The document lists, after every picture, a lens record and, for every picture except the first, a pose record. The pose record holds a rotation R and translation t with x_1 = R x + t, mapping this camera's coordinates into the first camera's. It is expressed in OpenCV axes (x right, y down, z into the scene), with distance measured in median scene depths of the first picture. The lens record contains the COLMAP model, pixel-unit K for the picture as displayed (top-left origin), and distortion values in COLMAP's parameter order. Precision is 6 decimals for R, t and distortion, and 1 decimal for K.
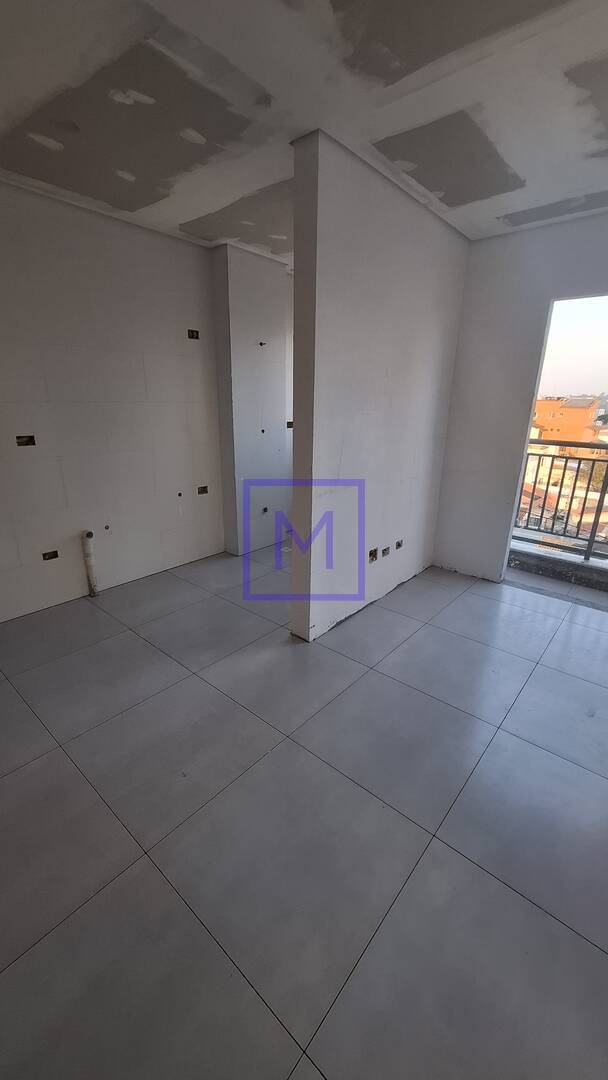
lens RADIAL K [[427.1, 0, 304.7], [0, 427.1, 545.4], [0, 0, 1]] dist [-0.005218, 0.000434]
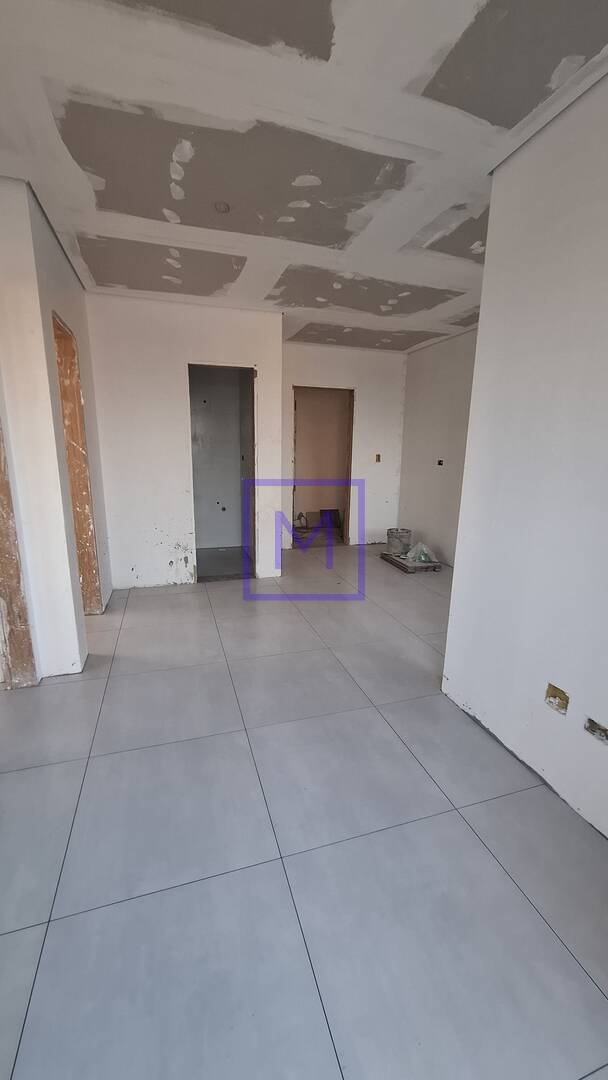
lens RADIAL K [[426.2, 0, 303.8], [0, 426.2, 543.5], [0, 0, 1]] dist [-0.006443, 0.000685]
pose [[-0.528533, 0.168063, -0.832111, 0.662379], [-0.299167, 0.880447, 0.367848, -0.226107], [0.794451, 0.443360, -0.415066, 0.762949]]
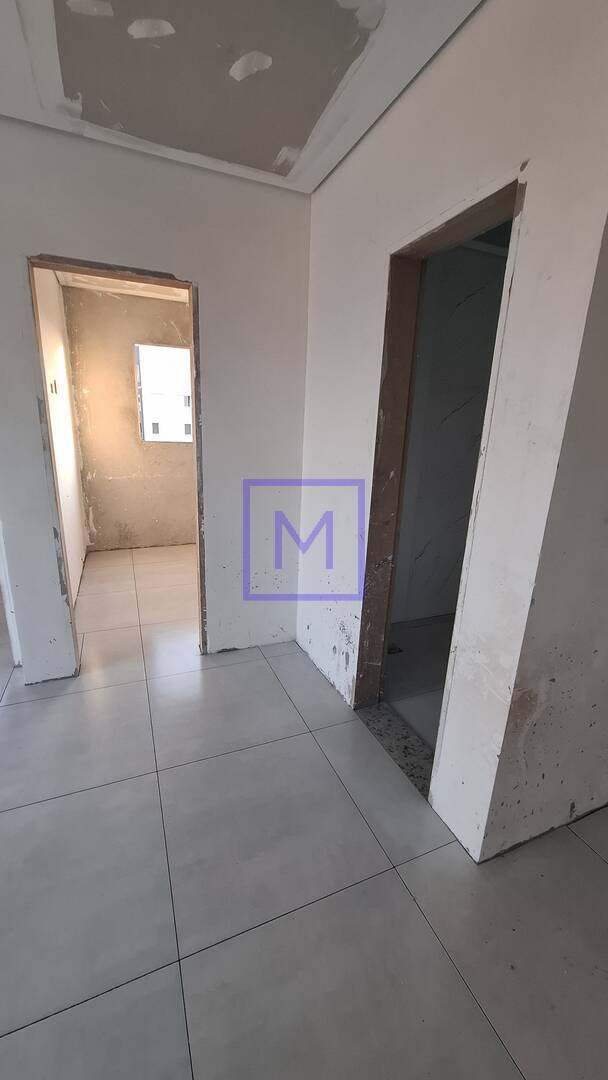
lens RADIAL K [[426.2, 0, 303.8], [0, 426.2, 543.5], [0, 0, 1]] dist [-0.006443, 0.000685]
pose [[-0.894332, -0.166693, 0.415191, -0.317250], [0.098959, 0.831315, 0.546921, -0.143934], [-0.436323, 0.530216, -0.726975, 0.426809]]
